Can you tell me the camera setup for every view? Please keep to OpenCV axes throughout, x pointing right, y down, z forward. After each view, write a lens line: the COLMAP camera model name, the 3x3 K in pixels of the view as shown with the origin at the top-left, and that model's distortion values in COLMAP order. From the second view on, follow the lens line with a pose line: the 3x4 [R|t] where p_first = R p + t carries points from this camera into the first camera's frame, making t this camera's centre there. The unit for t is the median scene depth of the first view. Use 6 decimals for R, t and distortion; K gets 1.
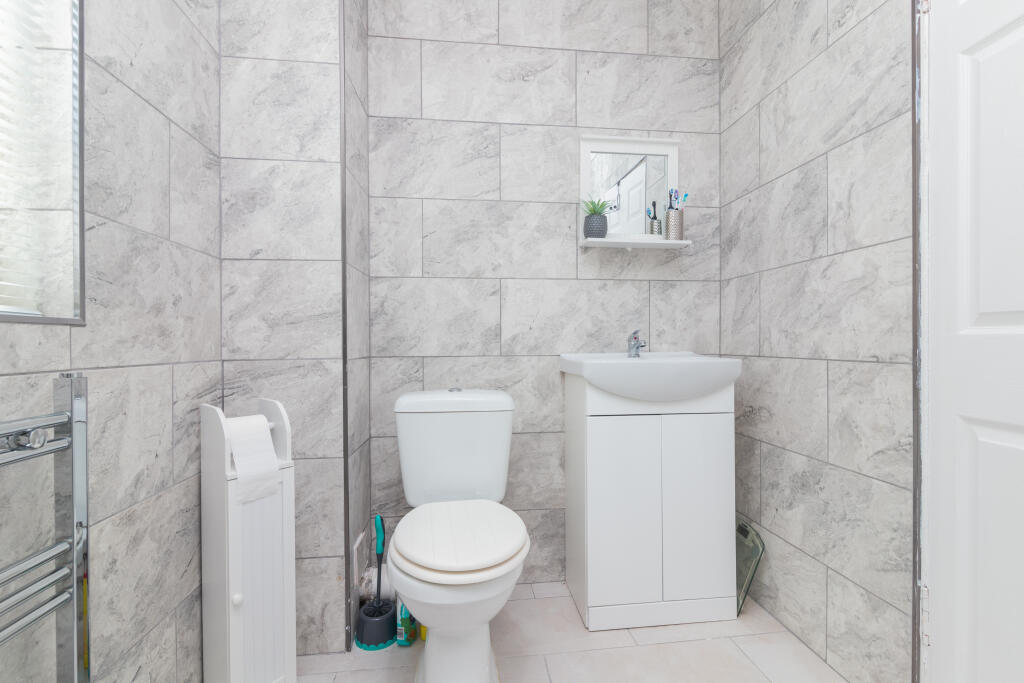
lens RADIAL K [[463.0, 0, 513.2], [0, 463.0, 342.8], [0, 0, 1]] dist [-0.001262, -0.000144]
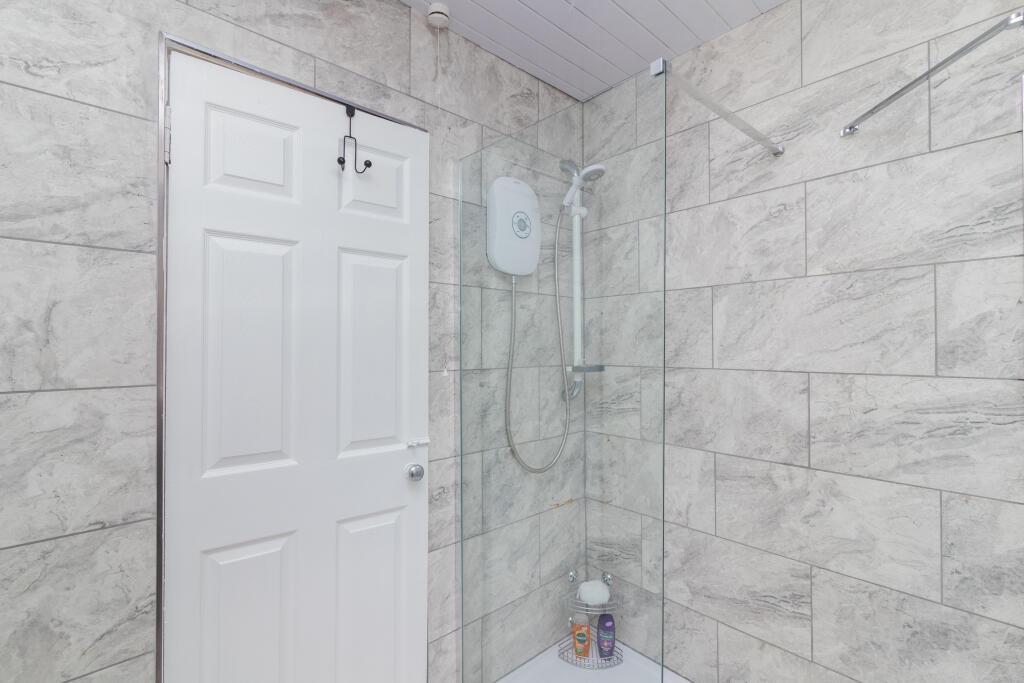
lens RADIAL K [[463.0, 0, 513.2], [0, 463.0, 342.8], [0, 0, 1]] dist [-0.001262, -0.000144]
pose [[-0.585777, 0.008431, 0.810429, -0.351819], [0.005594, 0.999964, -0.006360, -0.305191], [-0.810453, 0.000808, -0.585803, 0.951269]]
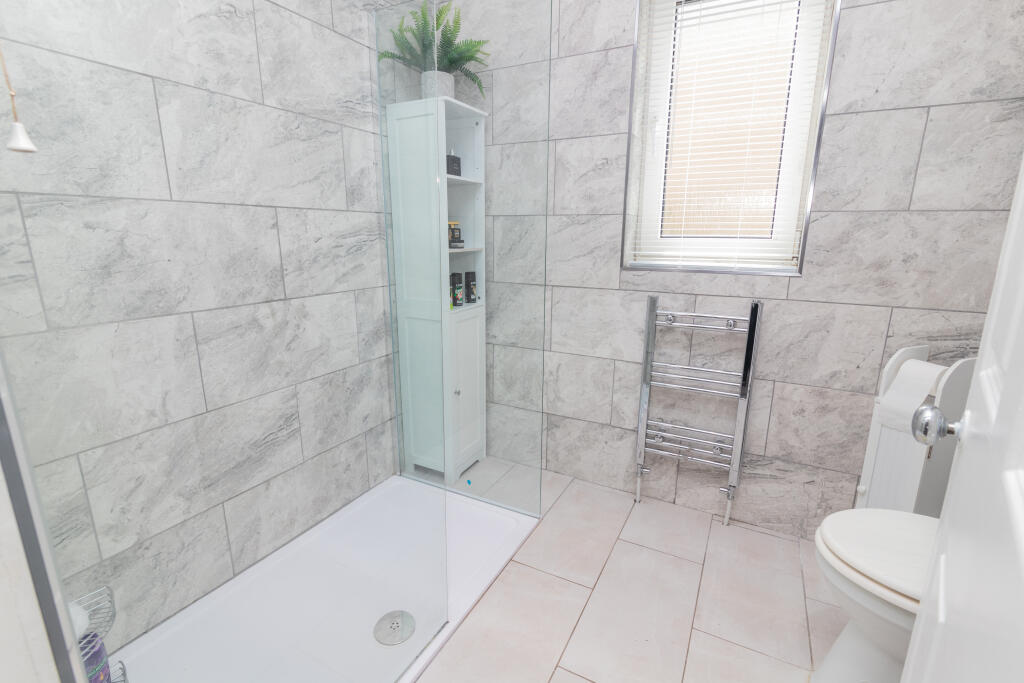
lens RADIAL K [[463.0, 0, 513.2], [0, 463.0, 342.8], [0, 0, 1]] dist [-0.001262, -0.000144]
pose [[-0.569394, 0.186959, -0.800523, 0.974880], [-0.006257, 0.972781, 0.231640, -0.157421], [0.822041, 0.136904, -0.552726, 0.873883]]
